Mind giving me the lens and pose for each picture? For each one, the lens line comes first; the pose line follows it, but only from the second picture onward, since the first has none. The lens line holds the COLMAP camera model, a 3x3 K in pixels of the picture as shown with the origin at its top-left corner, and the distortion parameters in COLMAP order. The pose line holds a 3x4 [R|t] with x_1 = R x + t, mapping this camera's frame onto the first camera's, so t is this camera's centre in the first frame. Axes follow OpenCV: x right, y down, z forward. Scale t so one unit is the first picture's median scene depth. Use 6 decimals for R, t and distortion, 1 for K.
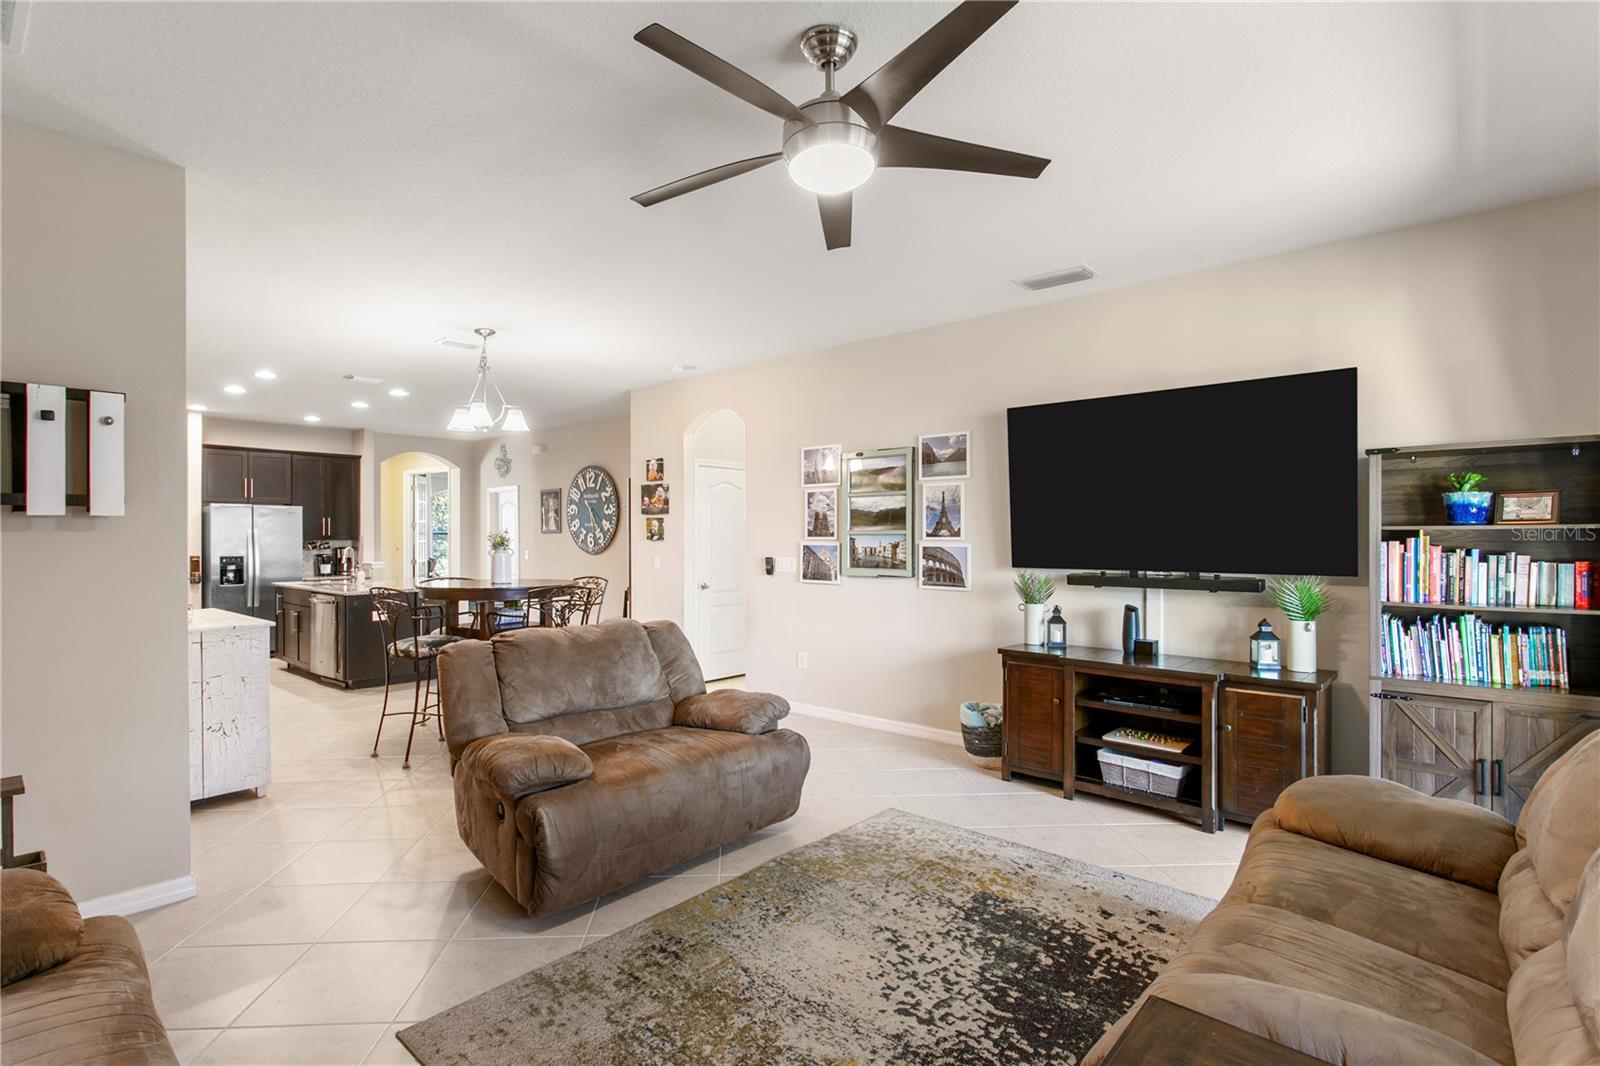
lens RADIAL K [[774.7, 0, 776.6], [0, 774.7, 538.6], [0, 0, 1]] dist [0.001405, 0.000523]
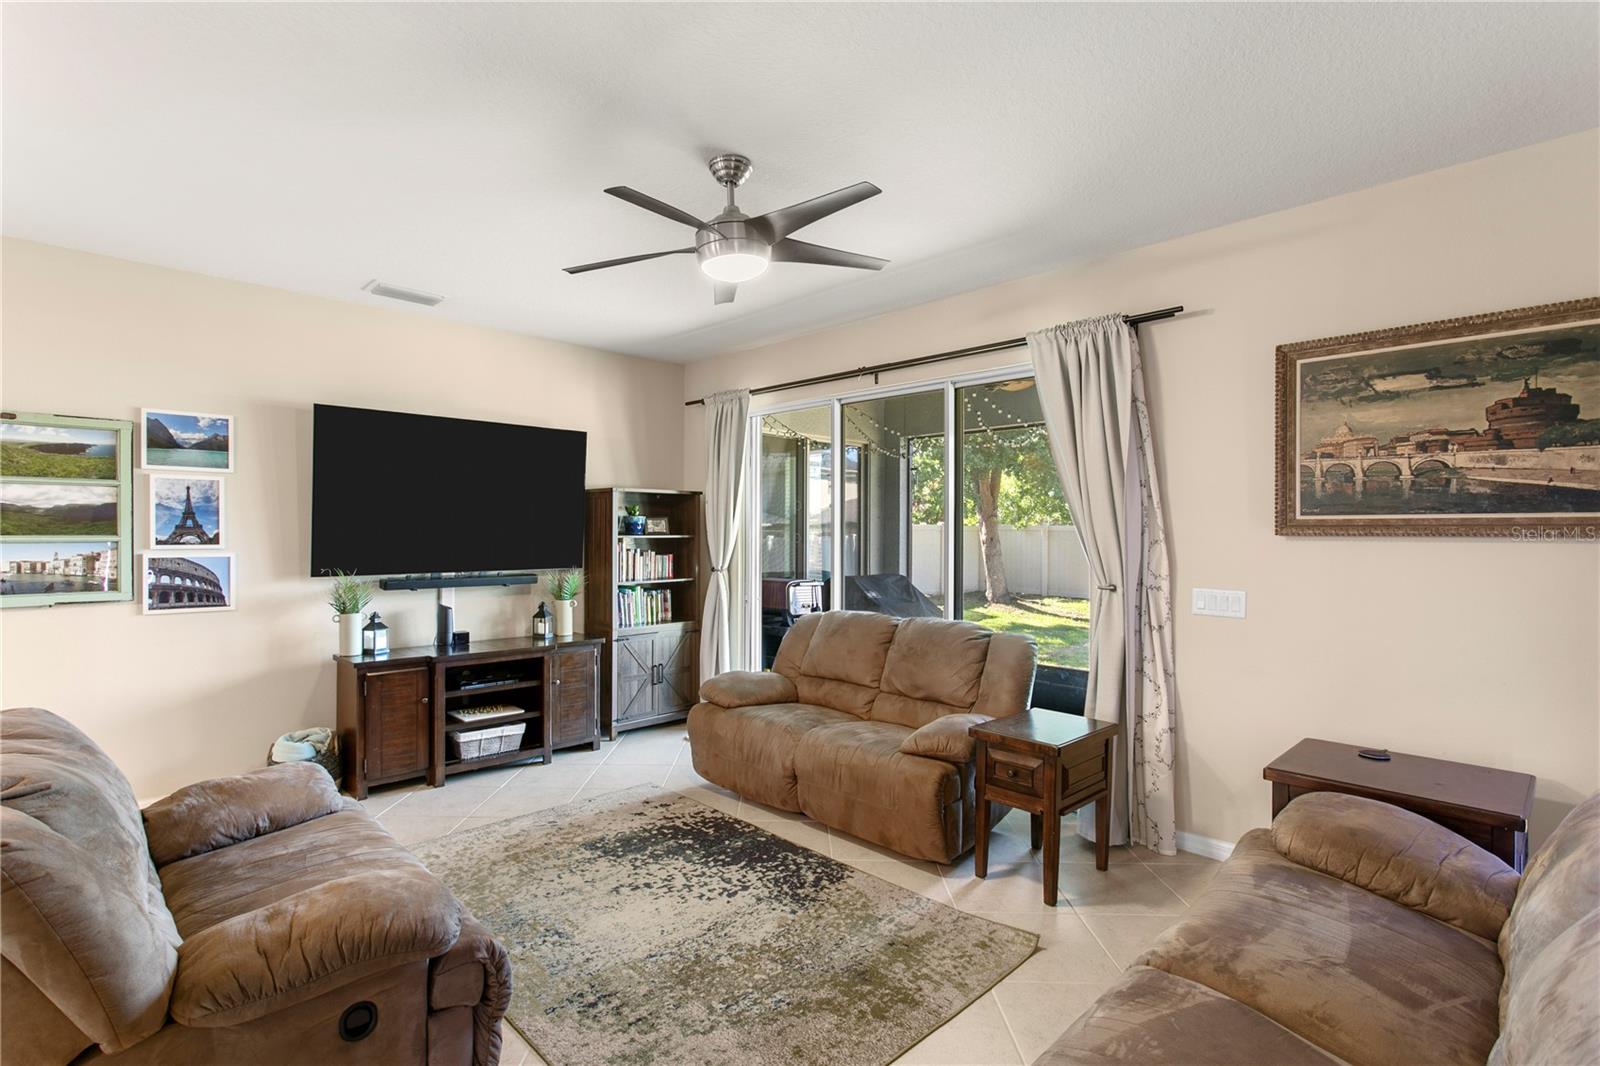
lens RADIAL K [[769.6, 0, 774.7], [0, 769.6, 535.1], [0, 0, 1]] dist [0.001341, 0.000778]
pose [[0.073139, -0.001619, 0.997320, -0.658222], [0.001304, 0.999998, 0.001528, -0.015660], [-0.997321, 0.001189, 0.073141, 0.455585]]
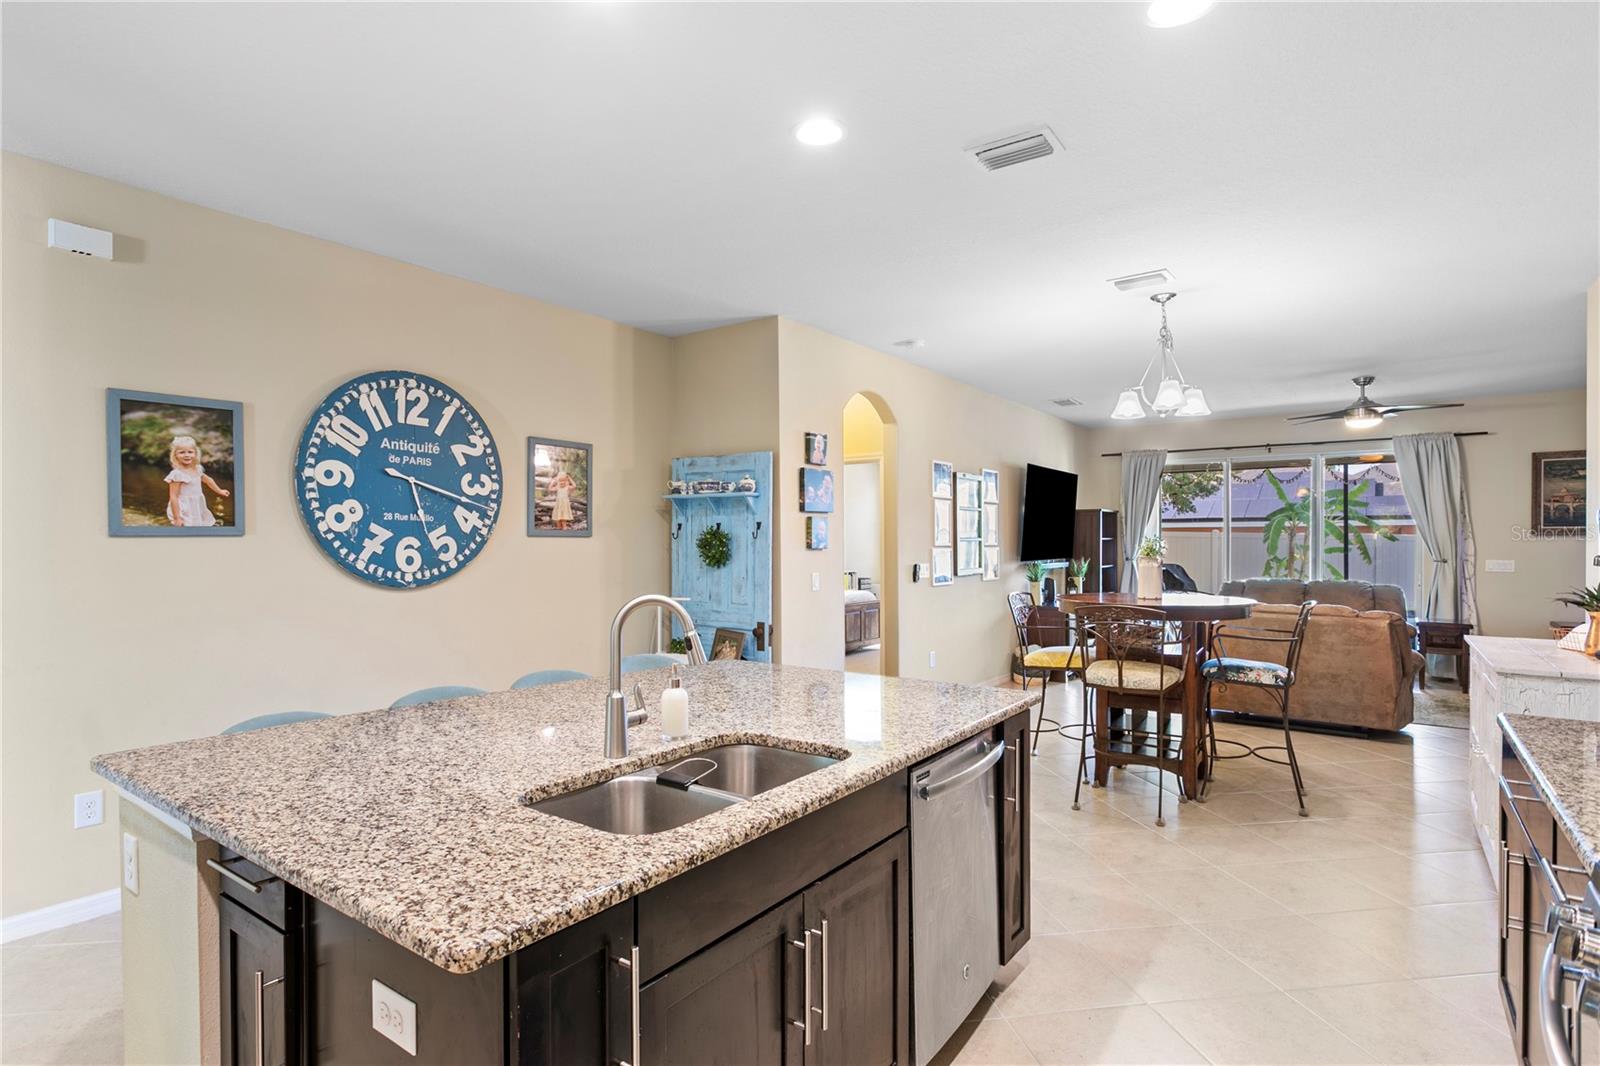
lens RADIAL K [[817.8, 0, 763.5], [0, 817.8, 543.1], [0, 0, 1]] dist [-0.002406, 0.000808]
pose [[-0.087246, -0.001644, 0.996185, -1.590191], [0.005550, 0.999982, 0.002136, -0.009392], [-0.996171, 0.005715, -0.087235, 1.975372]]
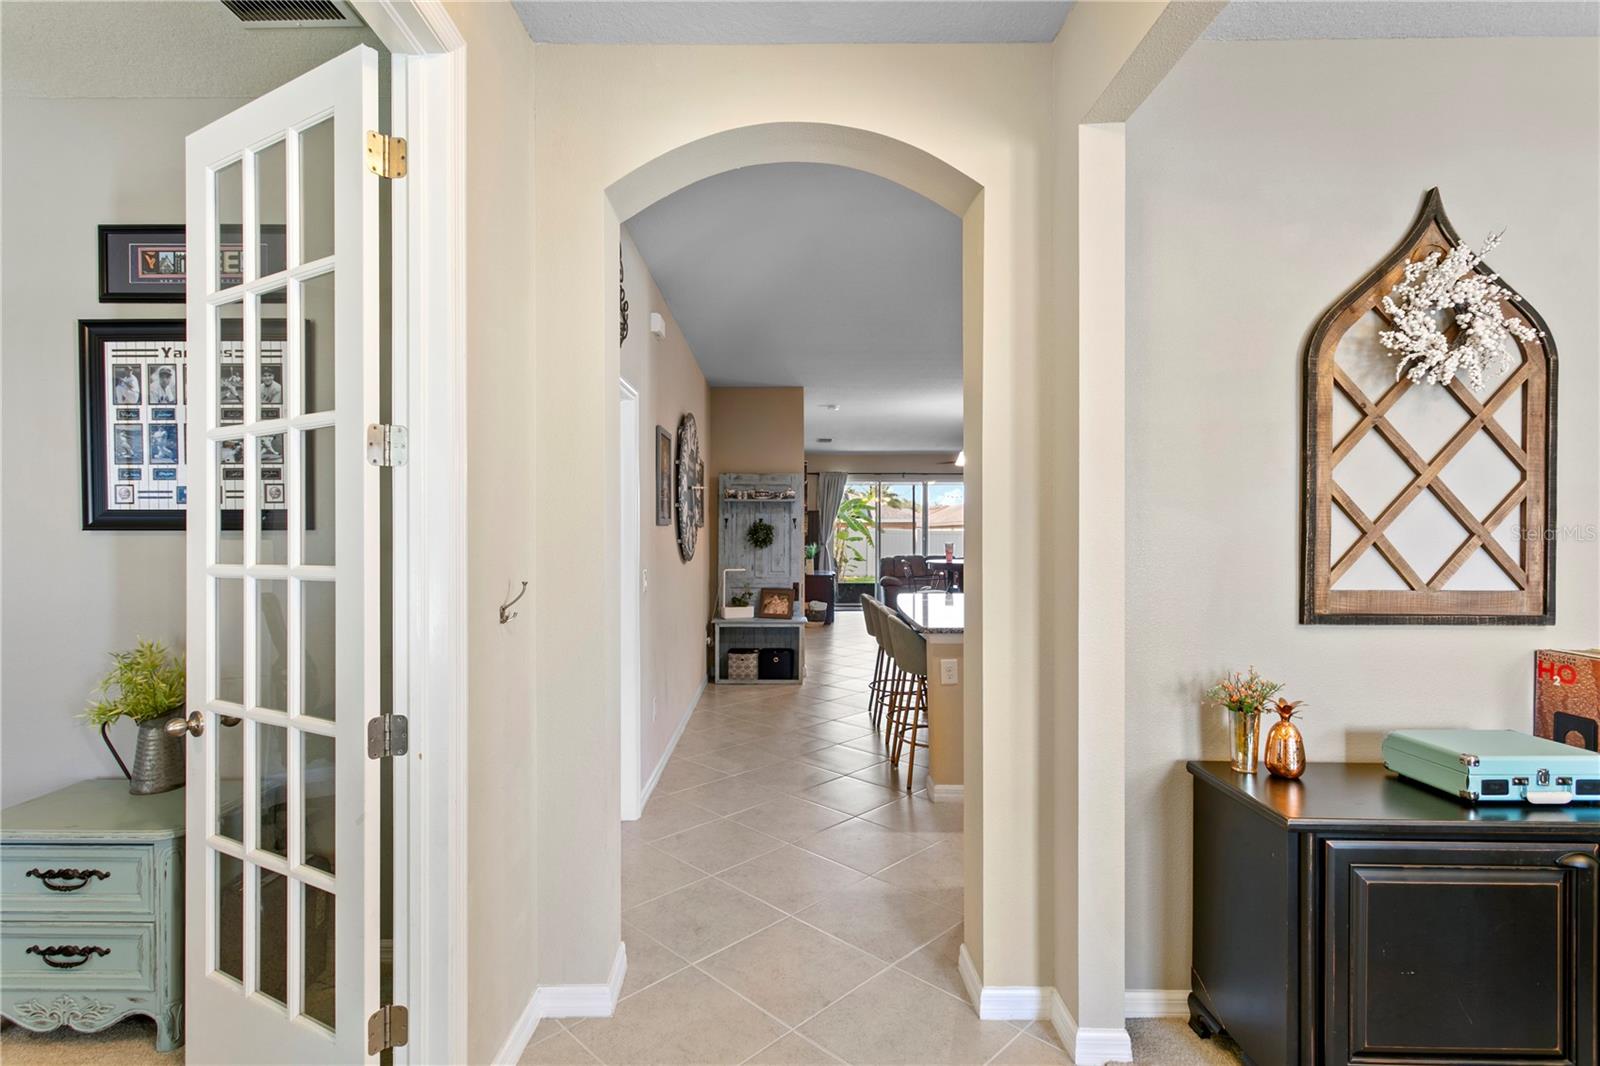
lens RADIAL K [[774.7, 0, 776.6], [0, 774.7, 538.6], [0, 0, 1]] dist [0.001405, 0.000523]
pose [[-0.662303, -0.004280, 0.749224, -1.699930], [0.003634, 0.999954, 0.008925, -0.007725], [-0.749228, 0.008634, -0.662256, 3.128976]]
